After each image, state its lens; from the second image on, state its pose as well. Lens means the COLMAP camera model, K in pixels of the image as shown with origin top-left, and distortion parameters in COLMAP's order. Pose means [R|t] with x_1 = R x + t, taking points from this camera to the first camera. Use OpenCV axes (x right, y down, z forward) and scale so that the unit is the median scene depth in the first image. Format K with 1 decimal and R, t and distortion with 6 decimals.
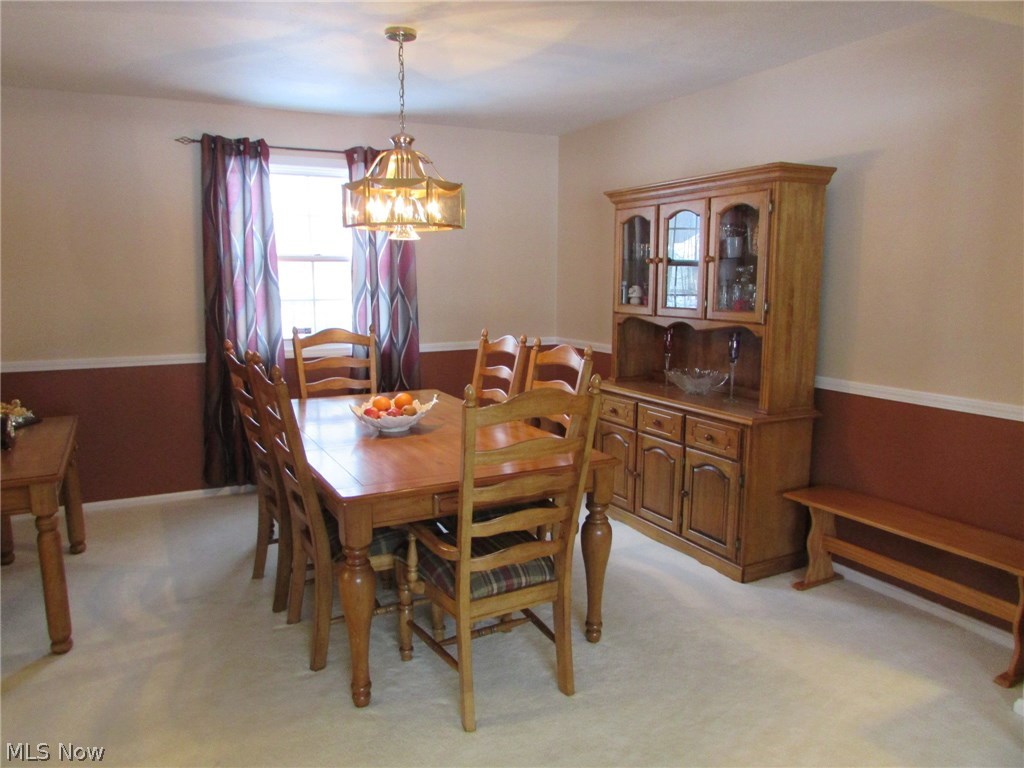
lens RADIAL K [[730.5, 0, 512.0], [0, 730.5, 384.0], [0, 0, 1]] dist [-0.031777, 0.004021]
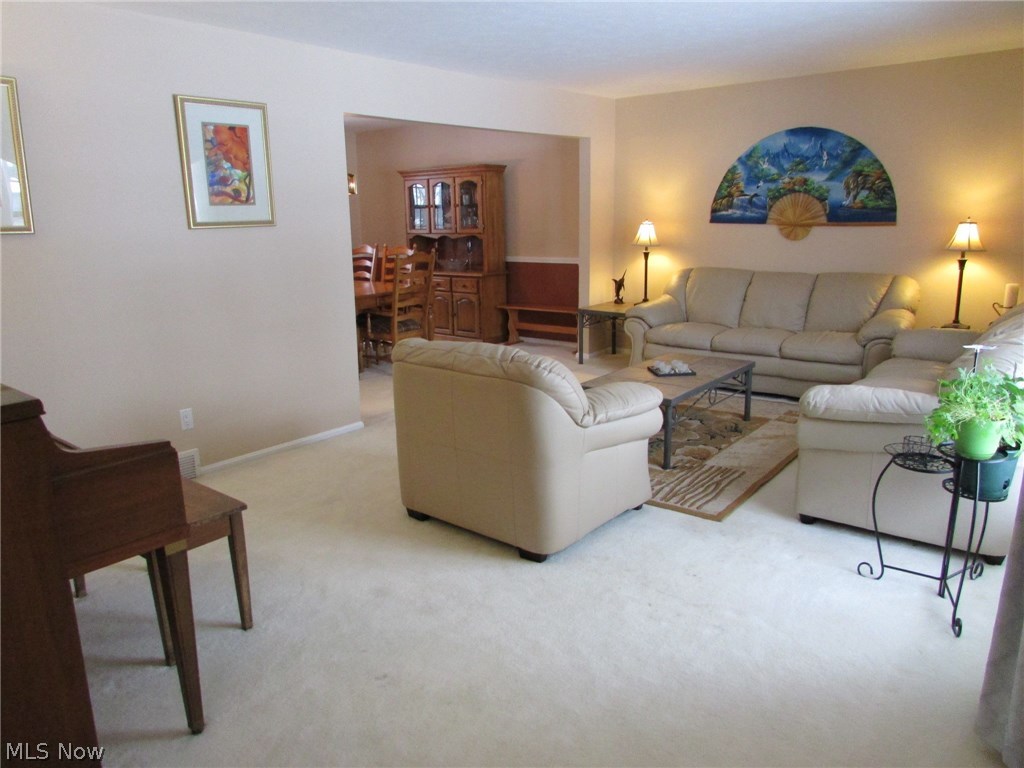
lens RADIAL K [[730.5, 0, 512.0], [0, 730.5, 384.0], [0, 0, 1]] dist [-0.031777, 0.004021]
pose [[0.919388, -0.112879, 0.376807, -0.481570], [0.081577, 0.991830, 0.098076, 0.167354], [-0.384799, -0.059431, 0.921085, -1.165388]]
